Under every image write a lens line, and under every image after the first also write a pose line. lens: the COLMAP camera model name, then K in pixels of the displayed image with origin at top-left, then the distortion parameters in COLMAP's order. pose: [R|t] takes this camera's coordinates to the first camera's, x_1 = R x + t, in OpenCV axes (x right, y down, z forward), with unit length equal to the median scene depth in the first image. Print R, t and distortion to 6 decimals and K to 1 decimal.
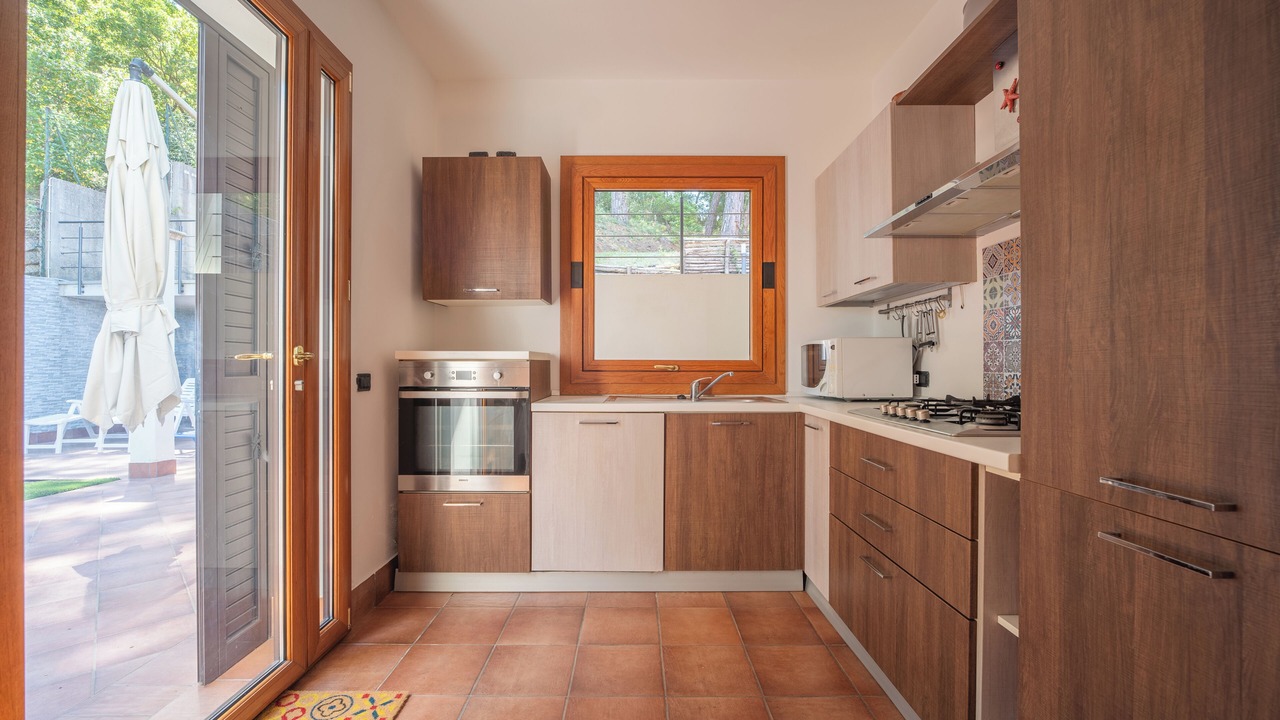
lens RADIAL K [[546.8, 0, 640.0], [0, 546.8, 360.0], [0, 0, 1]] dist [-0.002376, -0.000207]
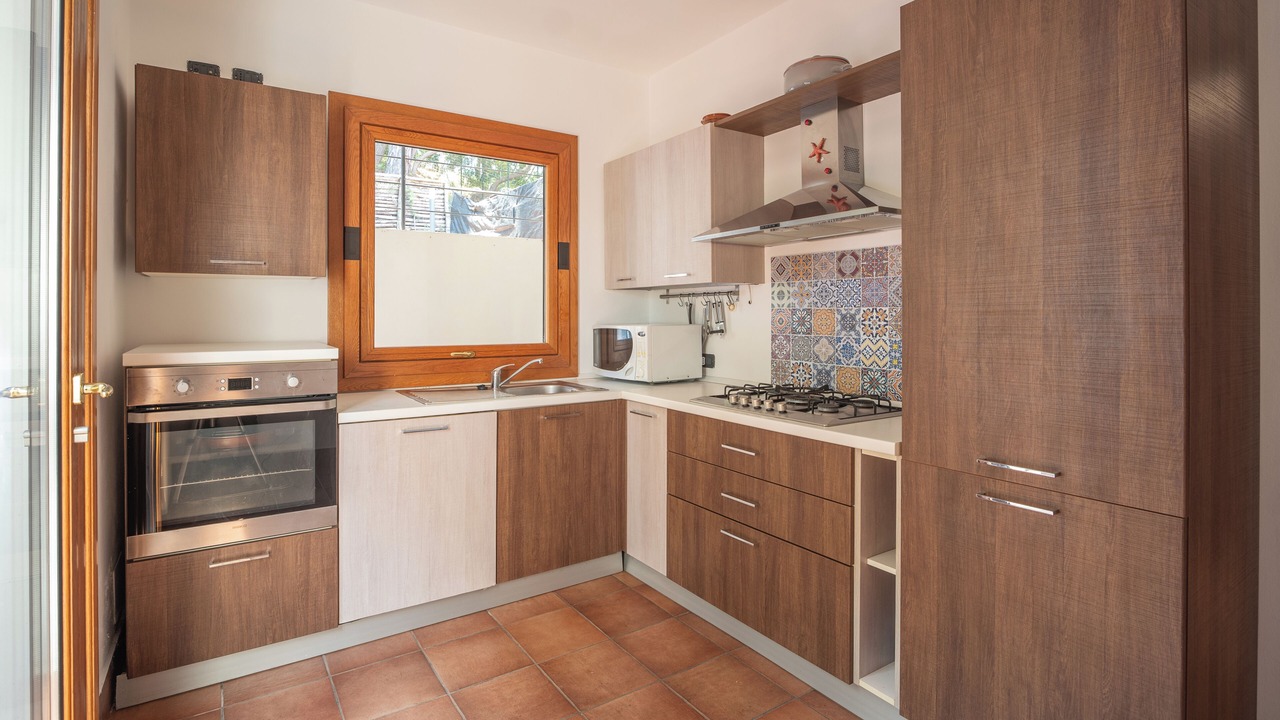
lens RADIAL K [[608.1, 0, 636.5], [0, 608.1, 313.4], [0, 0, 1]] dist [-0.001513, -0.000367]
pose [[0.836697, 0.002962, 0.547658, -0.323423], [-0.004571, 0.999988, 0.001575, -0.070302], [-0.547647, -0.003821, 0.836701, 0.025134]]
